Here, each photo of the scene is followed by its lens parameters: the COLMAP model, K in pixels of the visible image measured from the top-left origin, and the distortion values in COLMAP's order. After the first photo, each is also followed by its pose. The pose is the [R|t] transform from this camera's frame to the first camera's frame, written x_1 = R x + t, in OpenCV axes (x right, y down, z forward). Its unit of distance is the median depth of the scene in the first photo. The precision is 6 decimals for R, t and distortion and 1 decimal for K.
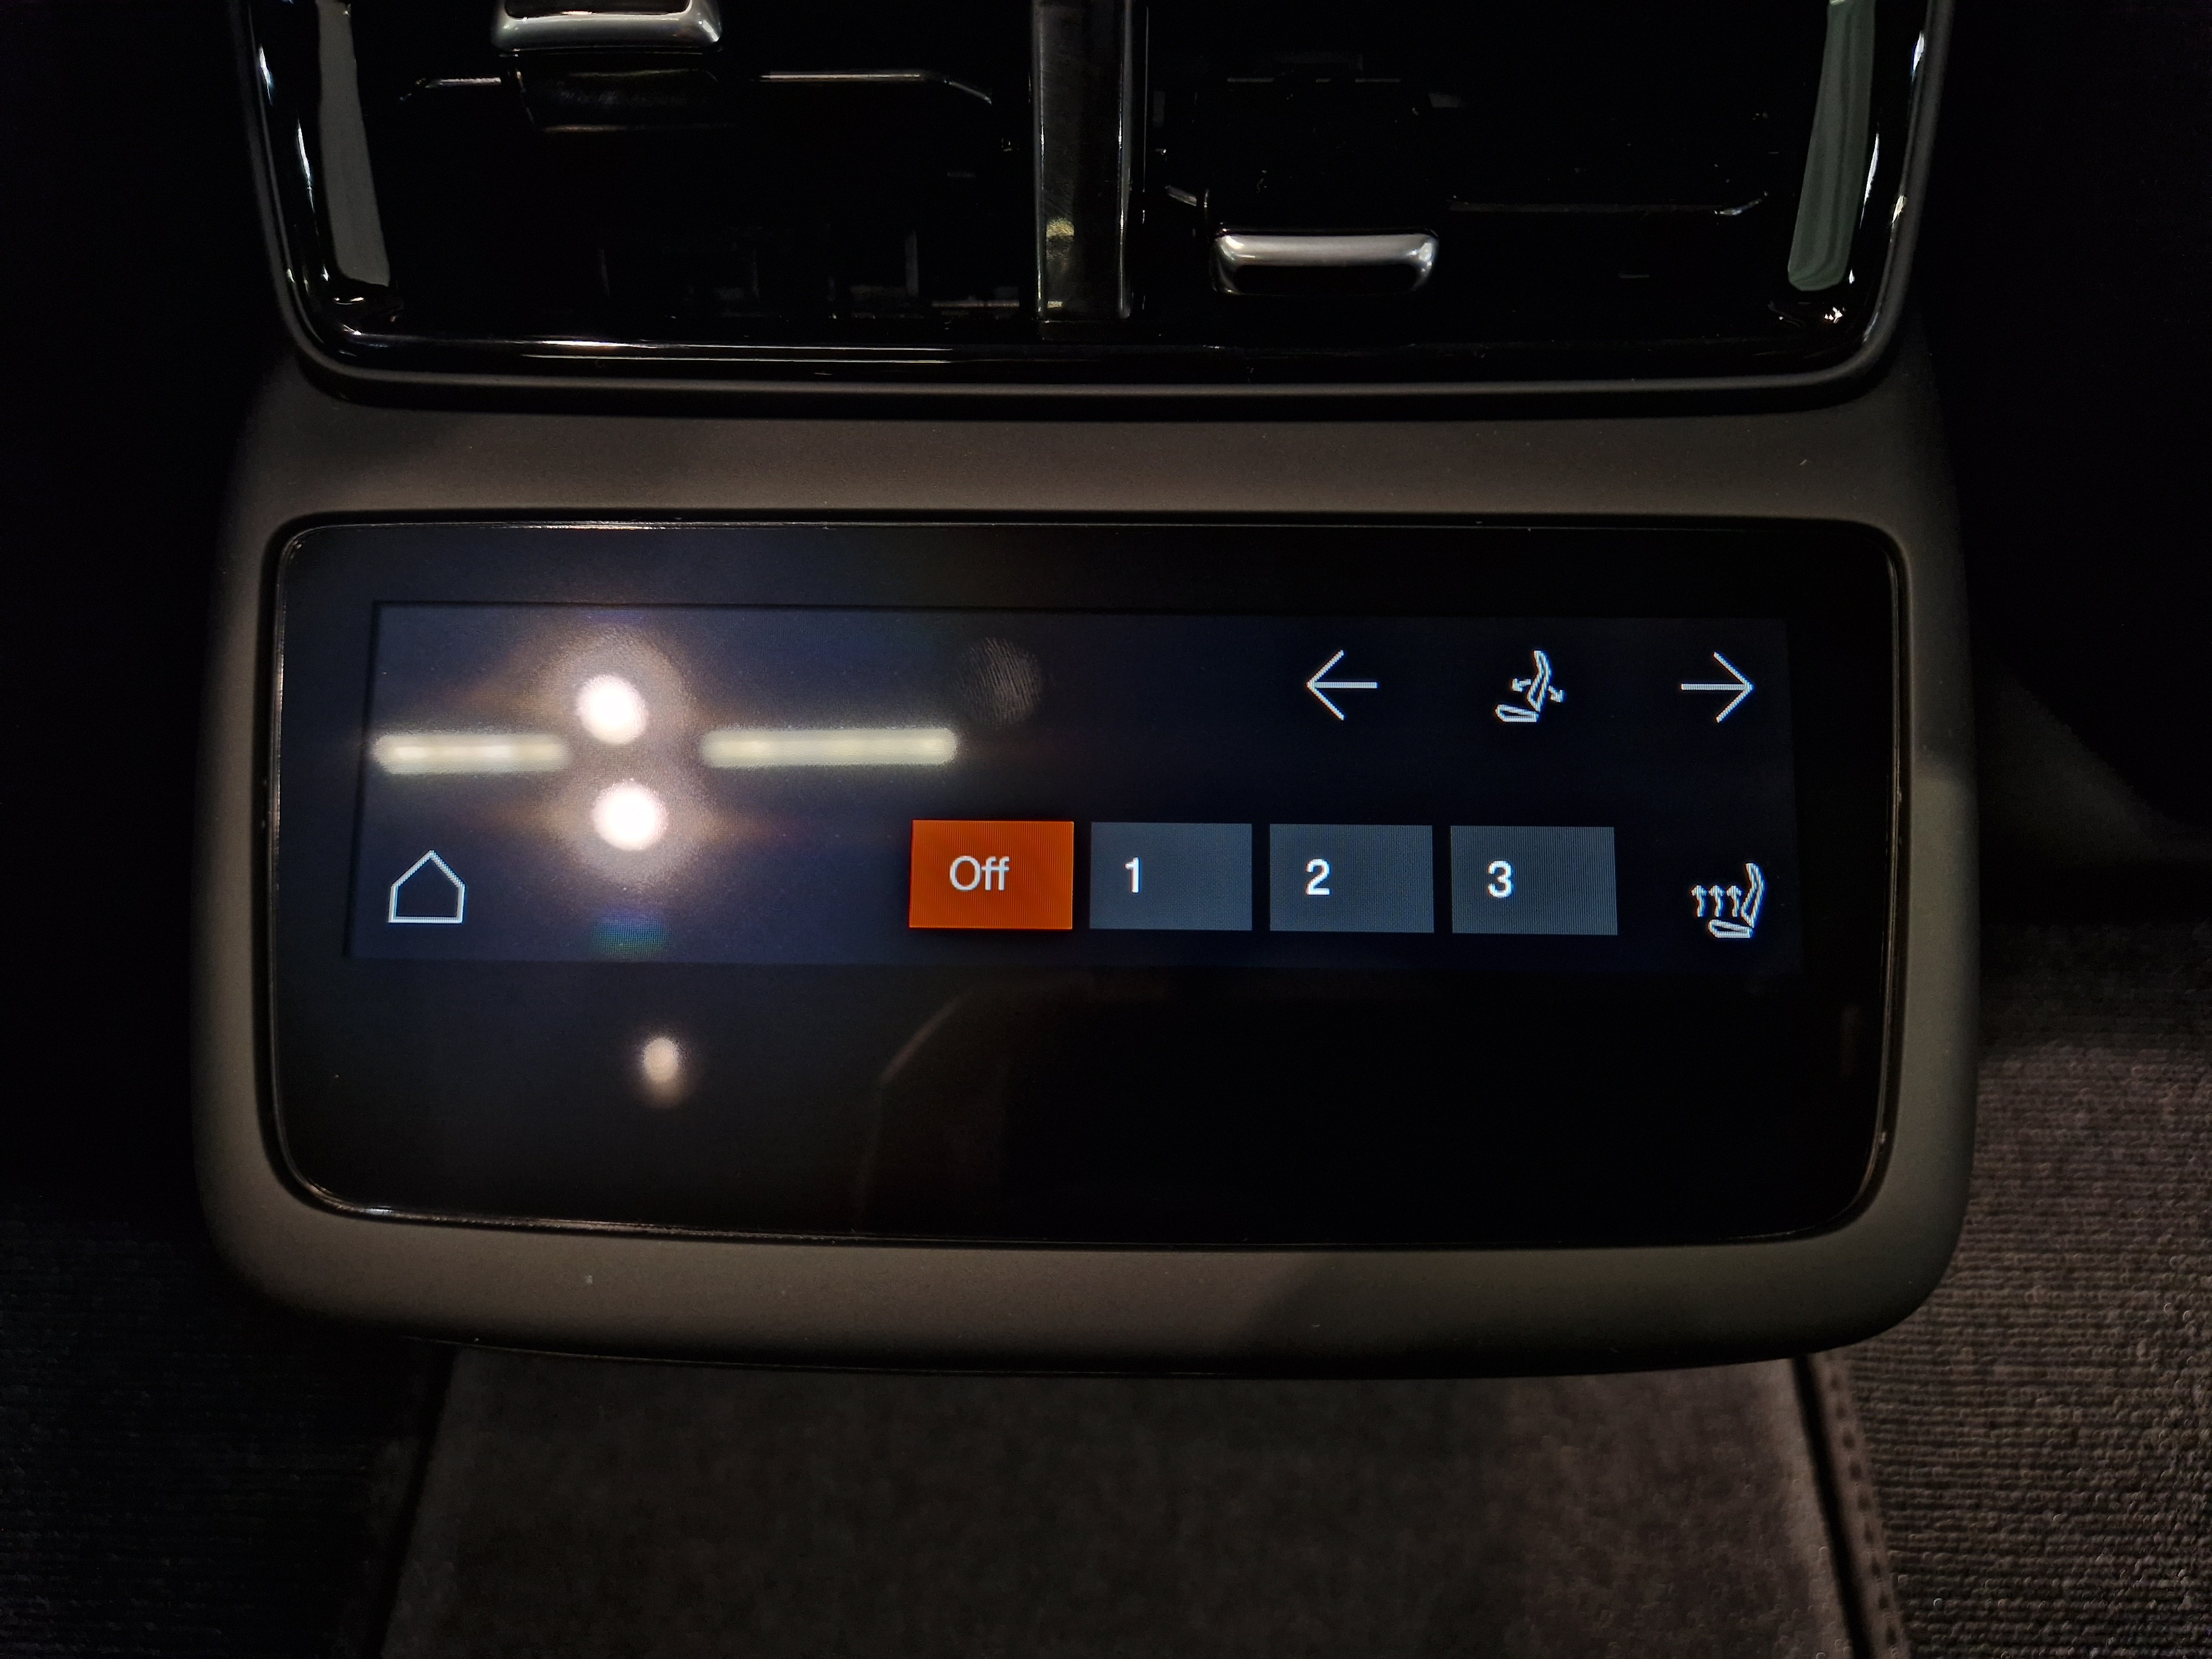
lens RADIAL K [[1488.5, 0, 1155.1], [0, 1488.5, 836.6], [0, 0, 1]] dist [-0.005097, -0.001312]
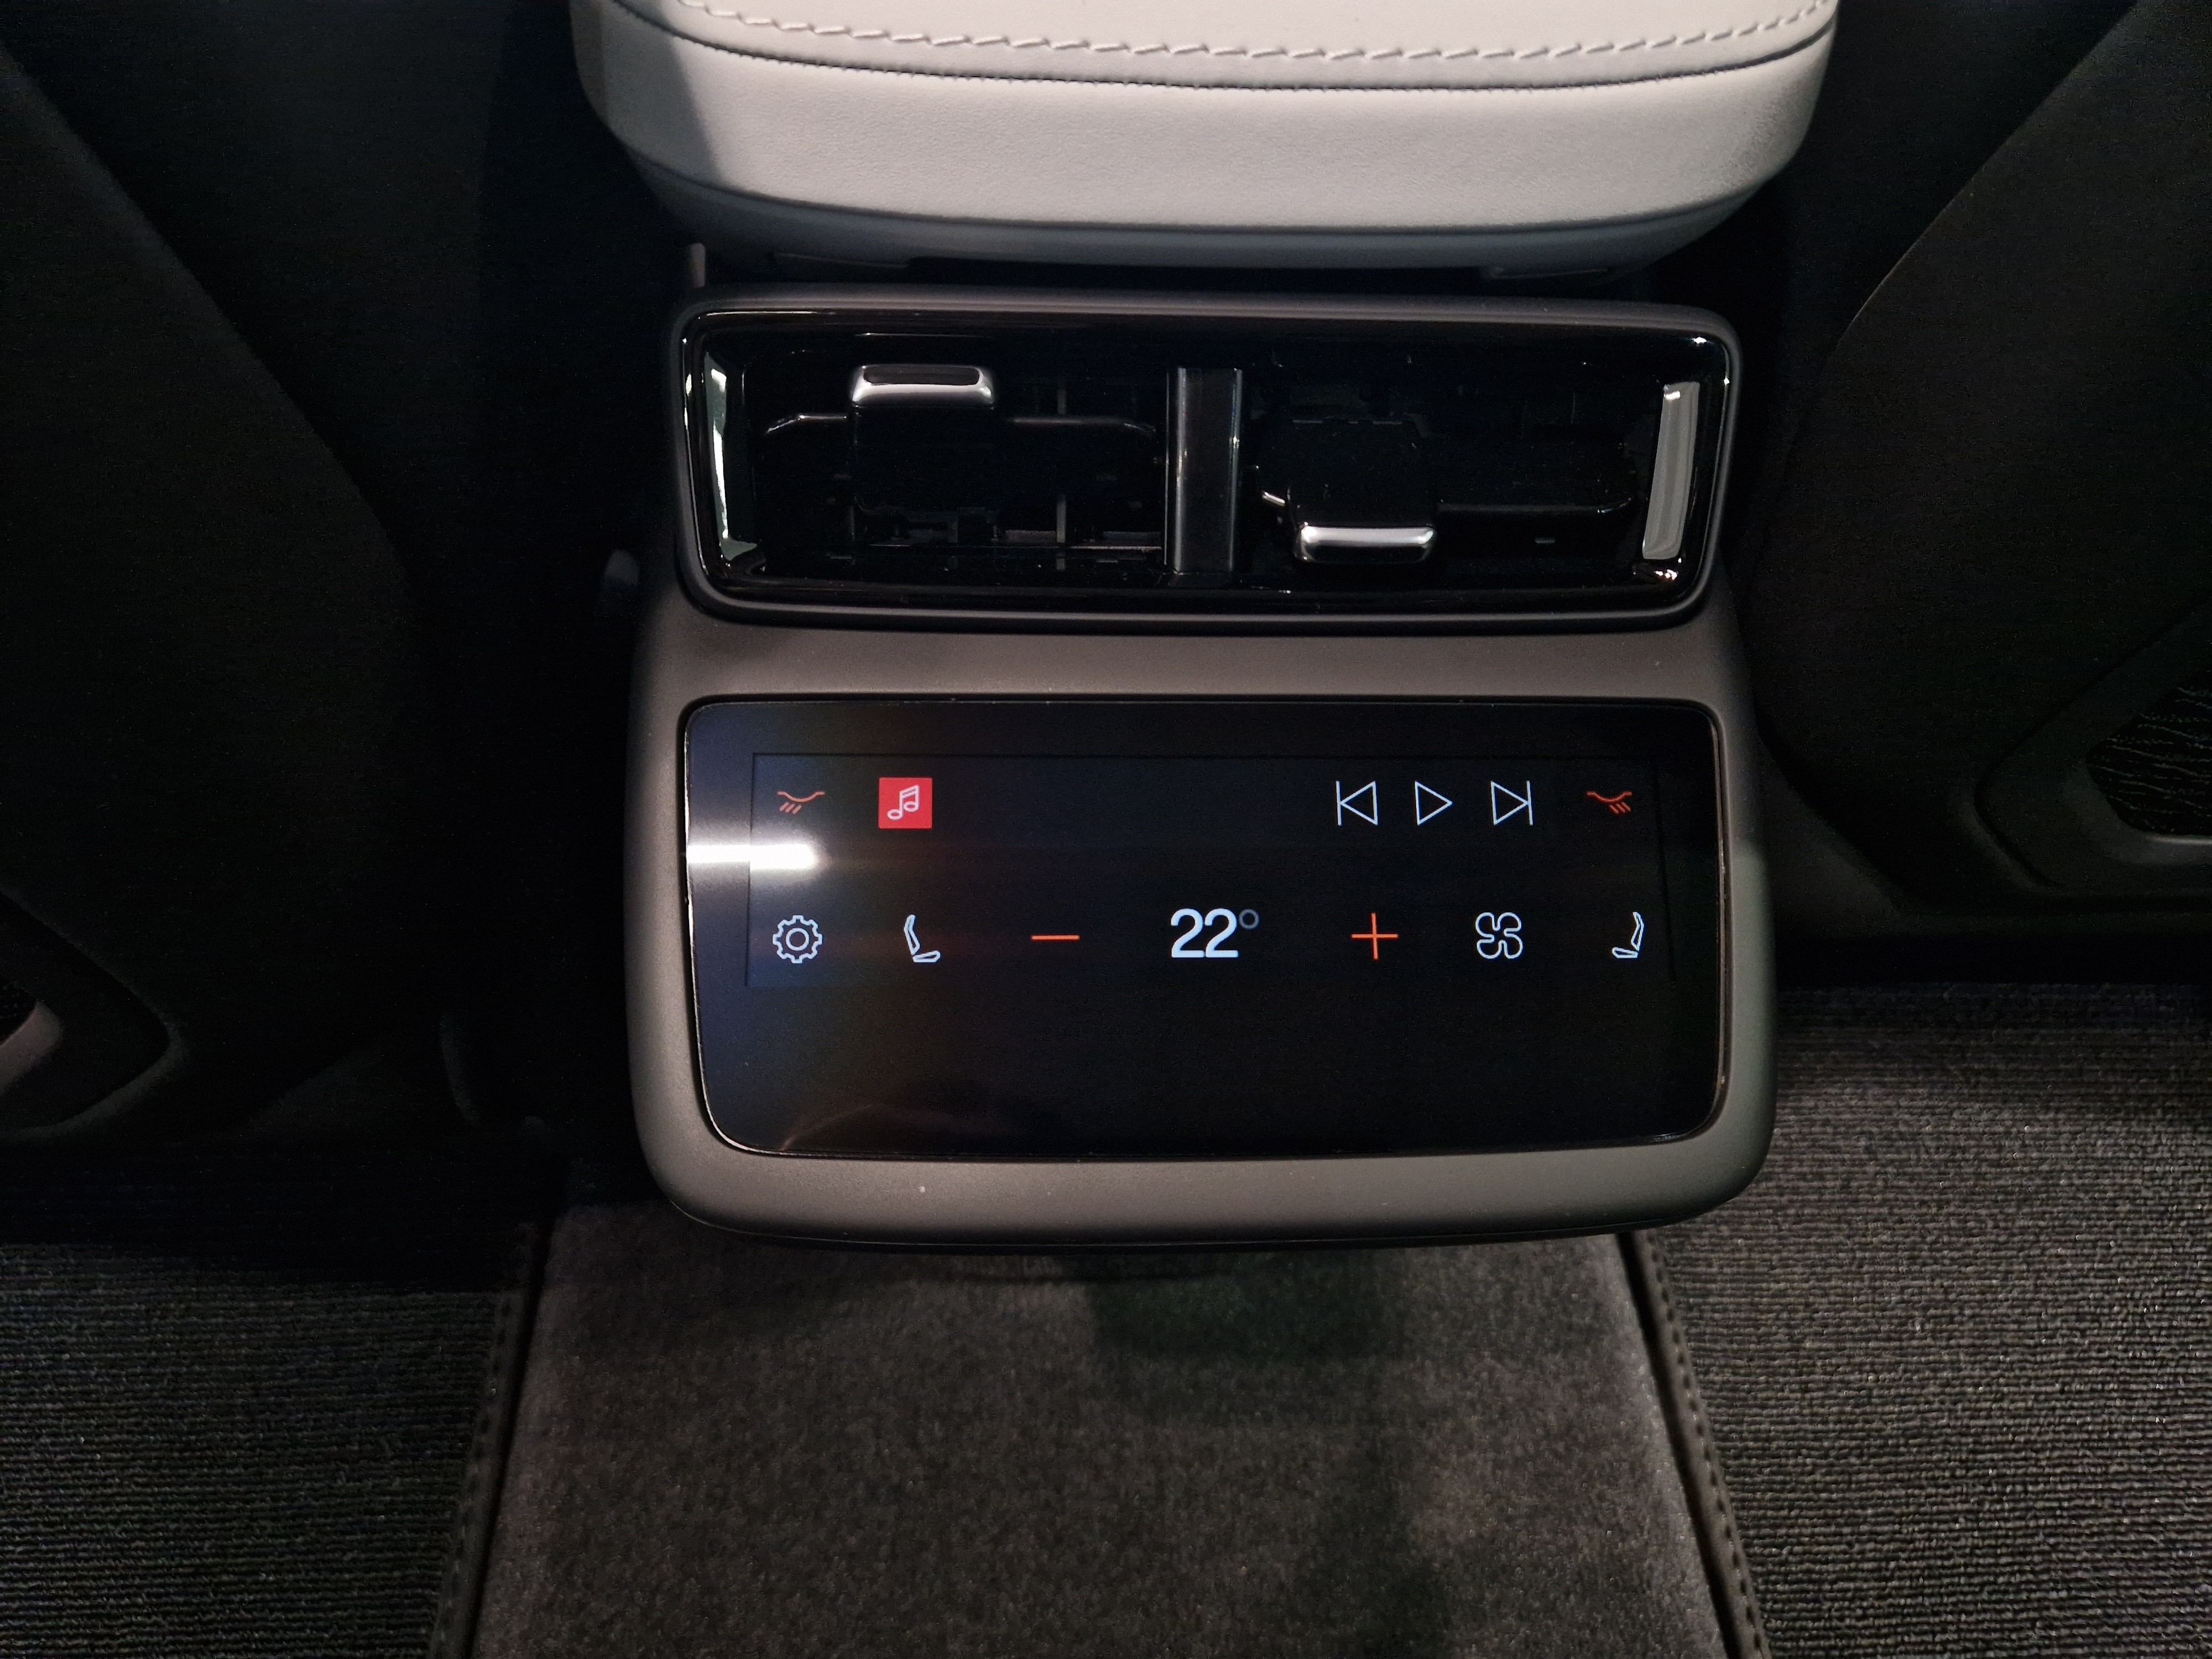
lens RADIAL K [[1488.5, 0, 1102.2], [0, 1488.5, 830.7], [0, 0, 1]] dist [-0.005097, -0.001312]
pose [[0.996242, -0.011341, 0.085863, -0.122239], [0.017783, 0.997052, -0.074641, 0.016776], [-0.084763, 0.075887, 0.993507, -0.218460]]
